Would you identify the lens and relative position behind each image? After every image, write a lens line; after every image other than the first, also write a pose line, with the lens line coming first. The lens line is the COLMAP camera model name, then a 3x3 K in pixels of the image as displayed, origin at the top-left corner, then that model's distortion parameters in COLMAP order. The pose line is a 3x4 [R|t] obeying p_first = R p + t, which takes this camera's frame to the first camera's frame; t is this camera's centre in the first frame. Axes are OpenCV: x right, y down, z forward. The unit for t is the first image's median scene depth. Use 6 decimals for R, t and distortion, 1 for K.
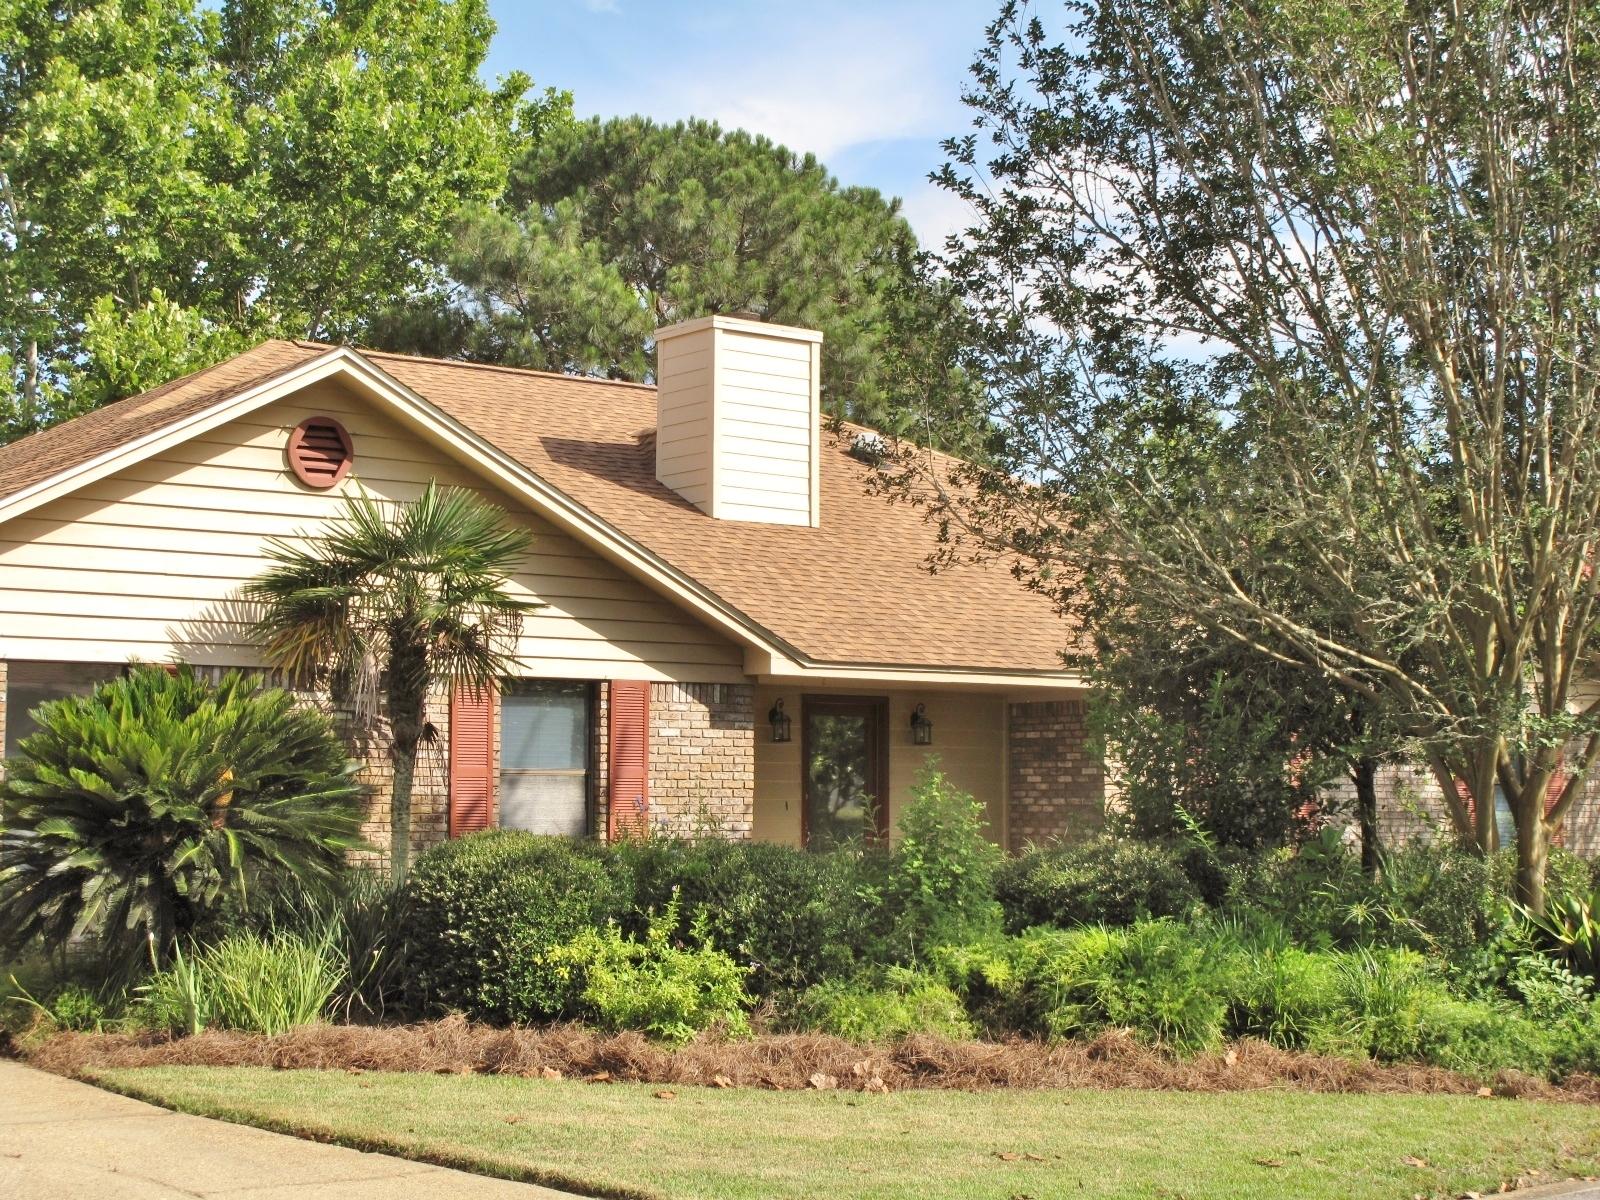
lens RADIAL K [[2536.6, 0, 794.2], [0, 2536.6, 602.9], [0, 0, 1]] dist [0.005444, 0.000000]
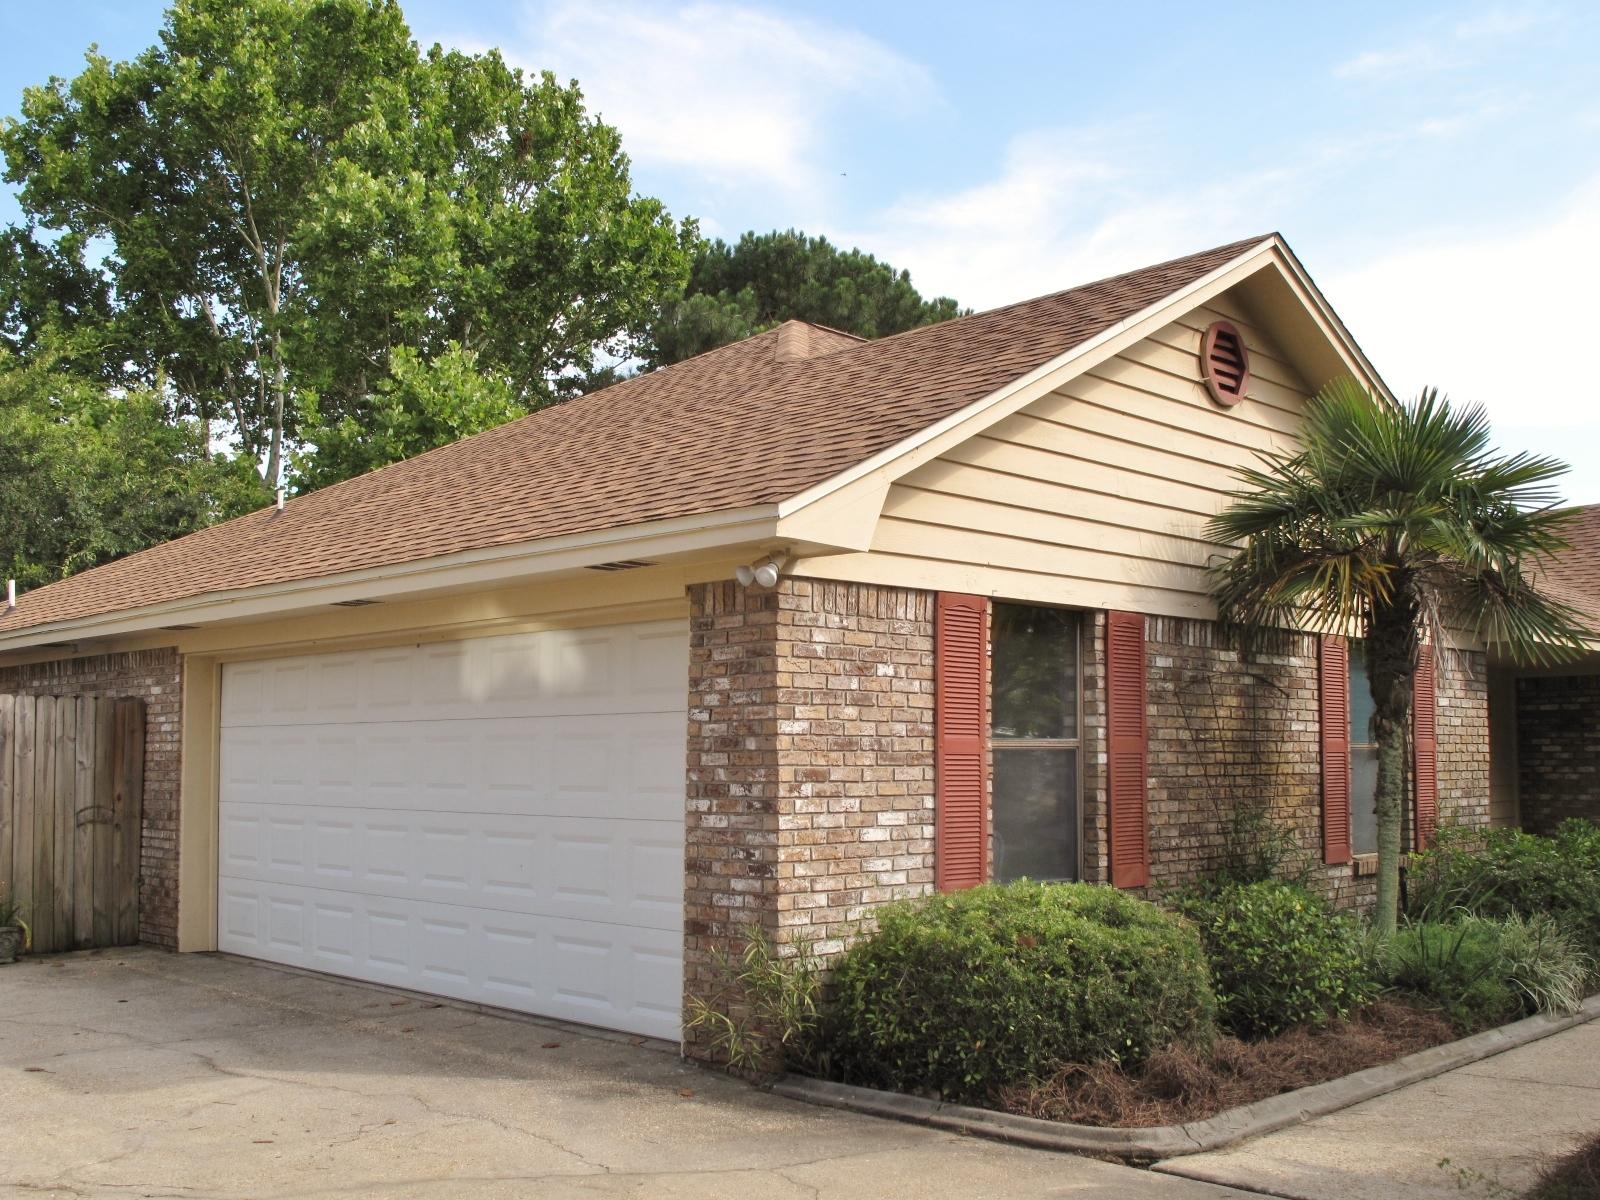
lens RADIAL K [[1579.2, 0, 811.1], [0, 1579.2, 588.4], [0, 0, 1]] dist [-0.078315, 0.000000]
pose [[0.989552, 0.014929, 0.143405, -0.359505], [-0.010939, 0.999532, -0.028572, 0.028053], [-0.143764, 0.026705, 0.989252, 0.463270]]
